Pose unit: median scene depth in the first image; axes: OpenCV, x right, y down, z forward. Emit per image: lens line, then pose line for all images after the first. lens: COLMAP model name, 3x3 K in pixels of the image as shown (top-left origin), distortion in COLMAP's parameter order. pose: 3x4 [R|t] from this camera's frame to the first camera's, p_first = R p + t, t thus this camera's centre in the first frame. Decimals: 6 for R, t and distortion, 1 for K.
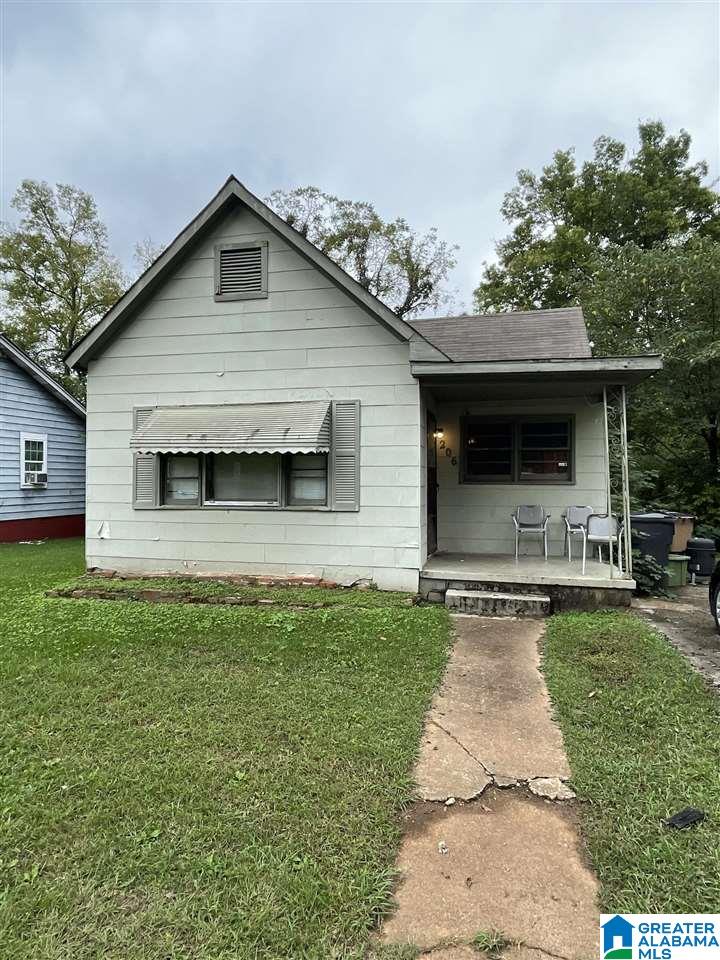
lens RADIAL K [[573.1, 0, 361.6], [0, 573.1, 467.2], [0, 0, 1]] dist [0.001607, -0.000652]
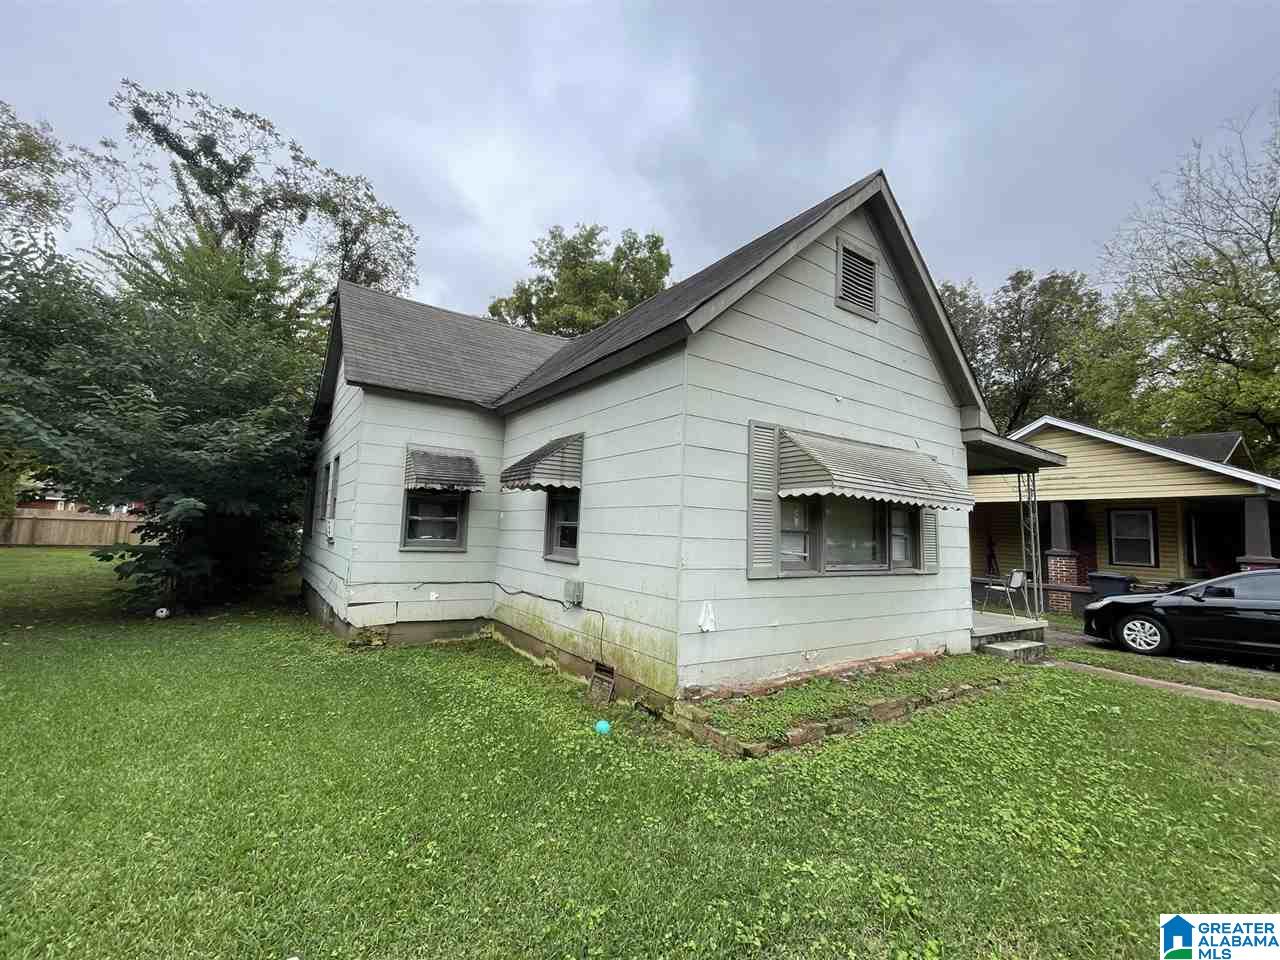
lens RADIAL K [[556.5, 0, 634.7], [0, 556.5, 476.5], [0, 0, 1]] dist [-0.008179, 0.004940]
pose [[0.680793, 0.096055, 0.726150, -0.977228], [-0.053902, 0.995246, -0.081116, 0.017931], [-0.730490, 0.016082, 0.682734, 0.696880]]
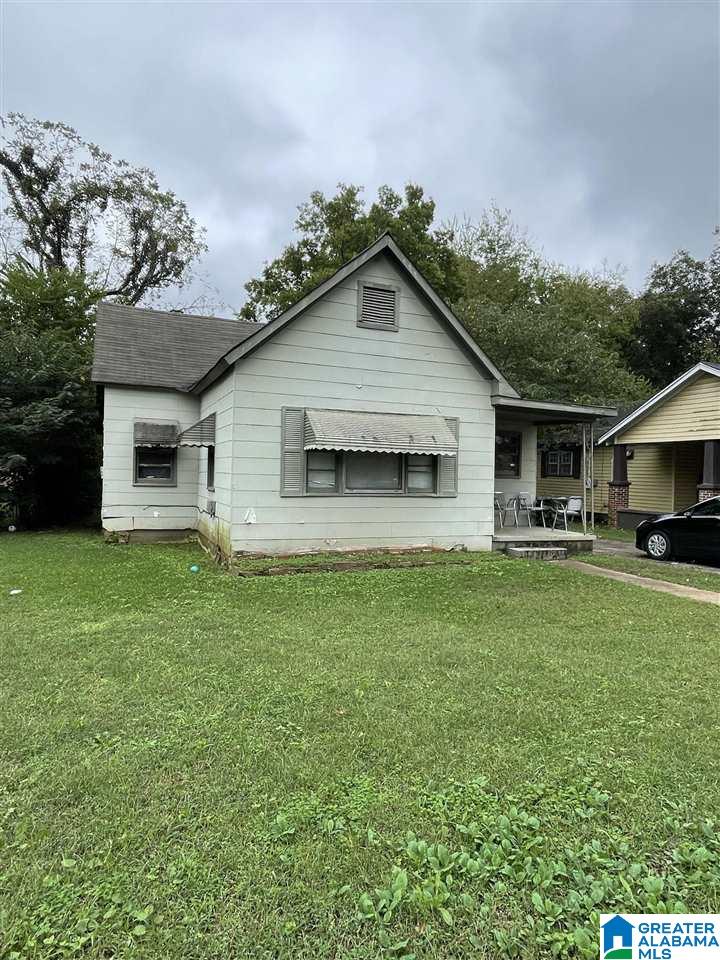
lens RADIAL K [[603.6, 0, 365.5], [0, 603.6, 466.5], [0, 0, 1]] dist [-0.003669, -0.004822]
pose [[0.810021, 0.022797, 0.585958, -1.001081], [-0.037629, 0.999205, 0.013144, -0.008180], [-0.585193, -0.032695, 0.810235, -0.063315]]
